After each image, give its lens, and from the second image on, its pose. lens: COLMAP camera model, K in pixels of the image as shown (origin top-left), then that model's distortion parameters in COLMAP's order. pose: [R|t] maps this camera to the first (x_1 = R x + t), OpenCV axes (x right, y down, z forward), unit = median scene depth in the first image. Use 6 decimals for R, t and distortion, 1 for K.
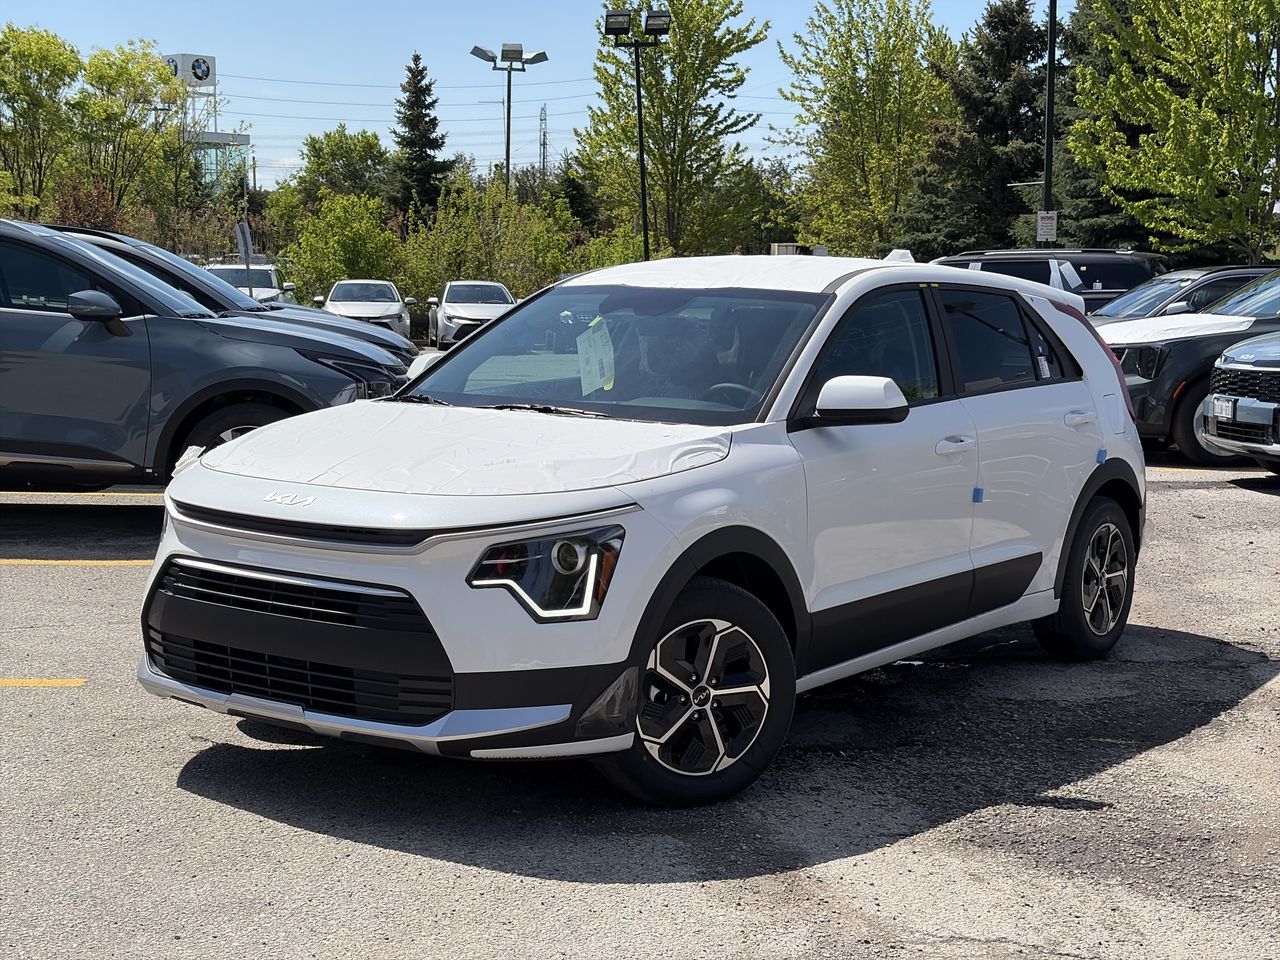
lens RADIAL K [[1866.2, 0, 642.1], [0, 1866.2, 487.4], [0, 0, 1]] dist [0.130837, -0.038086]
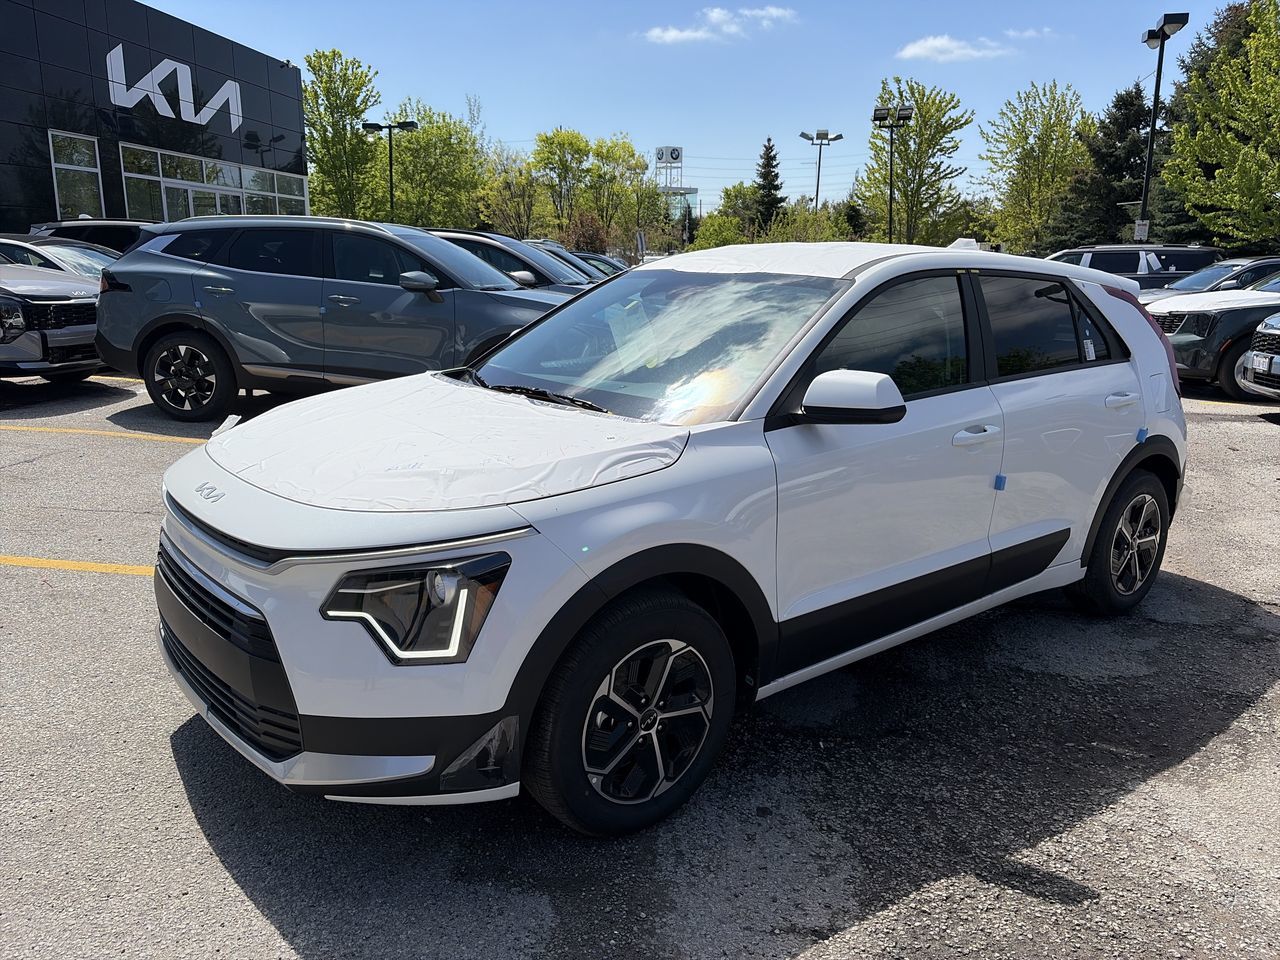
lens RADIAL K [[966.4, 0, 640.0], [0, 966.4, 480.0], [0, 0, 1]] dist [0.013562, 0.016252]
pose [[0.966818, 0.057678, -0.248872, 0.031275], [-0.030221, 0.993161, 0.112771, -0.012979], [0.253674, -0.101508, 0.961949, 0.114826]]
